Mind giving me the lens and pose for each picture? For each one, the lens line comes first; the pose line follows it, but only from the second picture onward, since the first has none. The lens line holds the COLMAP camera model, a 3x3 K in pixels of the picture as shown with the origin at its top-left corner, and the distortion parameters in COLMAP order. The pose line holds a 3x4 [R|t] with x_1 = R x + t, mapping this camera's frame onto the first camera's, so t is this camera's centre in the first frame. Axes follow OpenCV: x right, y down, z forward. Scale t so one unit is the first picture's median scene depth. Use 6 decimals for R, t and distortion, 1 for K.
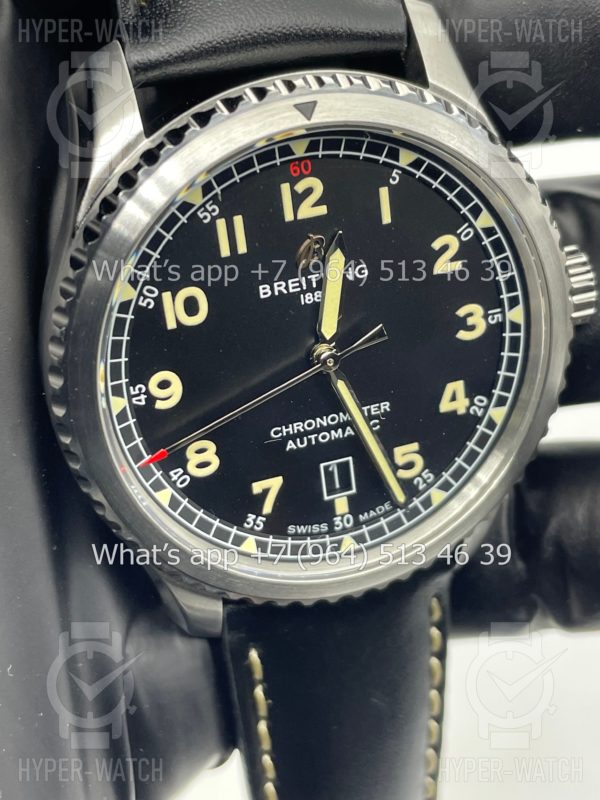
lens RADIAL K [[1280.0, 0, 300.7], [0, 1280.0, 399.1], [0, 0, 1]] dist [0.139864, 0.000000]
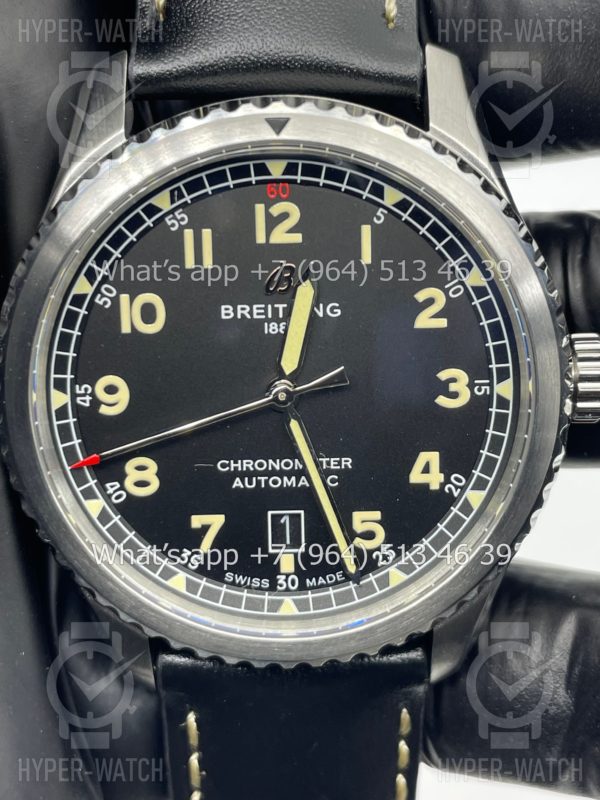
lens RADIAL K [[1280.0, 0, 298.9], [0, 1280.0, 395.2], [0, 0, 1]] dist [0.139864, 0.000000]
pose [[0.947417, 0.149802, -0.282773, 0.300535], [-0.198044, 0.968583, -0.150420, 0.109467], [0.251355, 0.198512, 0.947319, 0.105361]]
